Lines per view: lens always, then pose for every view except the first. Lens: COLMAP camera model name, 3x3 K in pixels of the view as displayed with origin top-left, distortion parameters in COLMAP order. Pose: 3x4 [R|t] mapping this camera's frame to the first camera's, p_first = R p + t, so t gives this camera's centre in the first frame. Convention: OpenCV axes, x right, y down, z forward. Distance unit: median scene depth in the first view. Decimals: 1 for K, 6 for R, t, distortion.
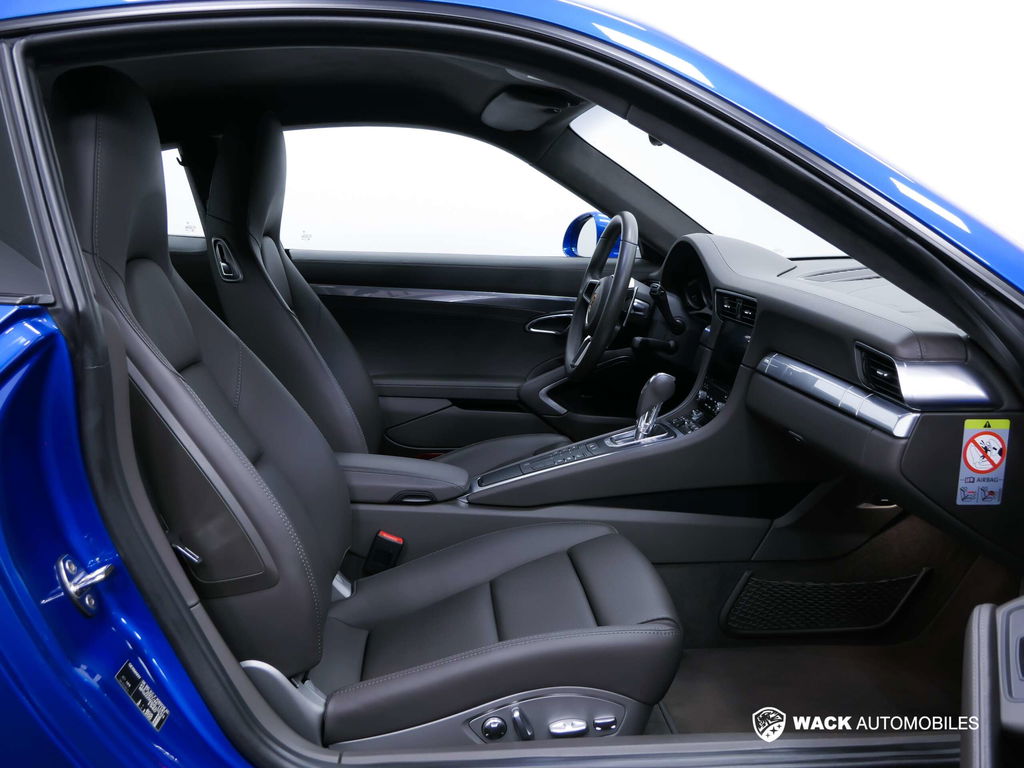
lens RADIAL K [[986.1, 0, 512.0], [0, 986.1, 384.0], [0, 0, 1]] dist [-0.004715, -0.006030]
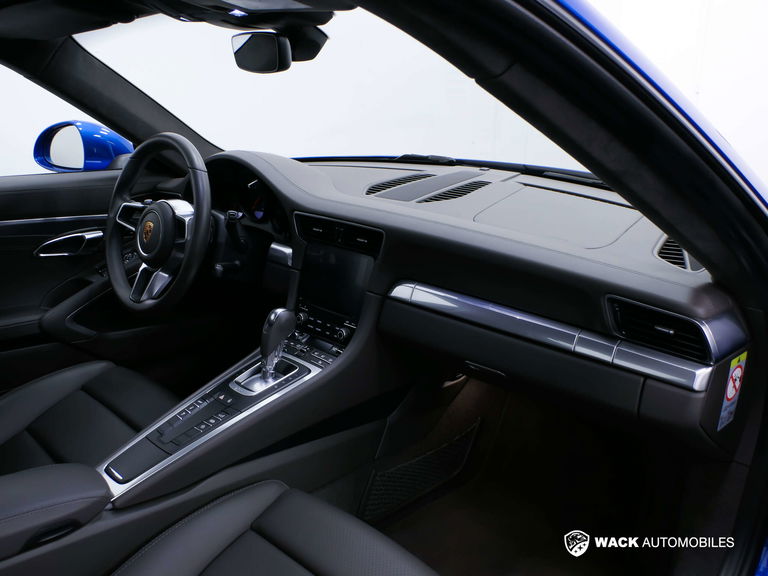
lens RADIAL K [[692.0, 0, 384.0], [0, 692.0, 288.0], [0, 0, 1]] dist [-0.007155, -0.003288]
pose [[0.768890, -0.181309, 0.613135, -0.189701], [0.105516, 0.981785, 0.158002, -0.130104], [-0.630614, -0.056791, 0.774016, 0.402376]]
